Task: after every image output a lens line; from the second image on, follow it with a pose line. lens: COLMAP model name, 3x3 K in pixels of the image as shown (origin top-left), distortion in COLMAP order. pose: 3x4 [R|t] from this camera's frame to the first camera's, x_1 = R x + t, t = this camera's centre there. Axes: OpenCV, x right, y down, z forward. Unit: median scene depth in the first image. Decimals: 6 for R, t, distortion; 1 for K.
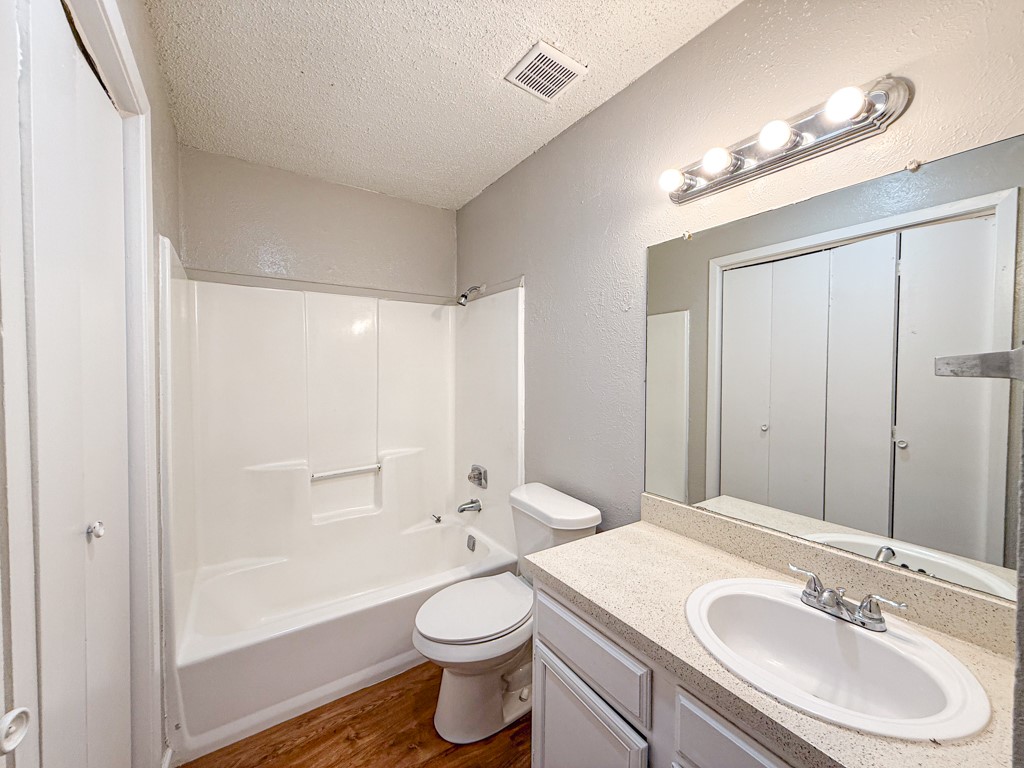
lens RADIAL K [[406.2, 0, 508.1], [0, 406.2, 381.9], [0, 0, 1]] dist [0.001160, 0.000687]
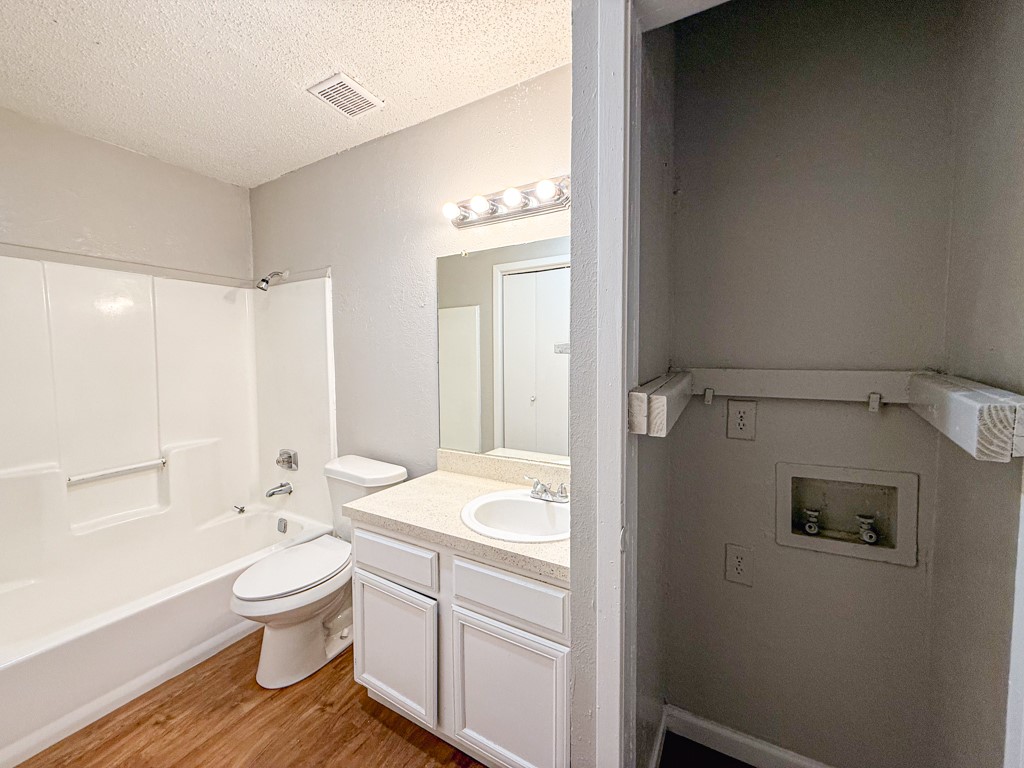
lens RADIAL K [[406.2, 0, 508.1], [0, 406.2, 381.9], [0, 0, 1]] dist [0.001160, 0.000687]
pose [[0.897575, -0.032822, 0.439639, -0.029607], [0.018837, 0.999169, 0.036137, 0.016743], [-0.440460, -0.024154, 0.897447, -0.244922]]
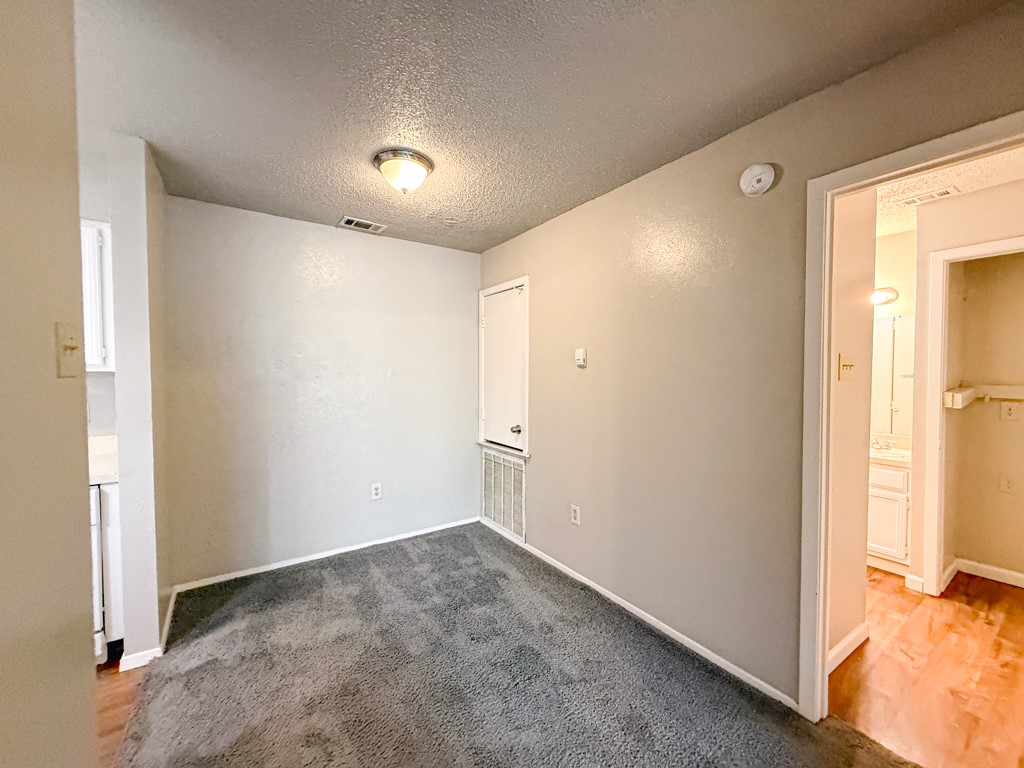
lens RADIAL K [[406.2, 0, 508.1], [0, 406.2, 381.9], [0, 0, 1]] dist [0.001160, 0.000687]
pose [[0.999903, -0.000667, 0.013877, -1.432759], [0.000684, 0.999999, -0.001217, 0.014117], [-0.013876, 0.001226, 0.999903, -1.449446]]
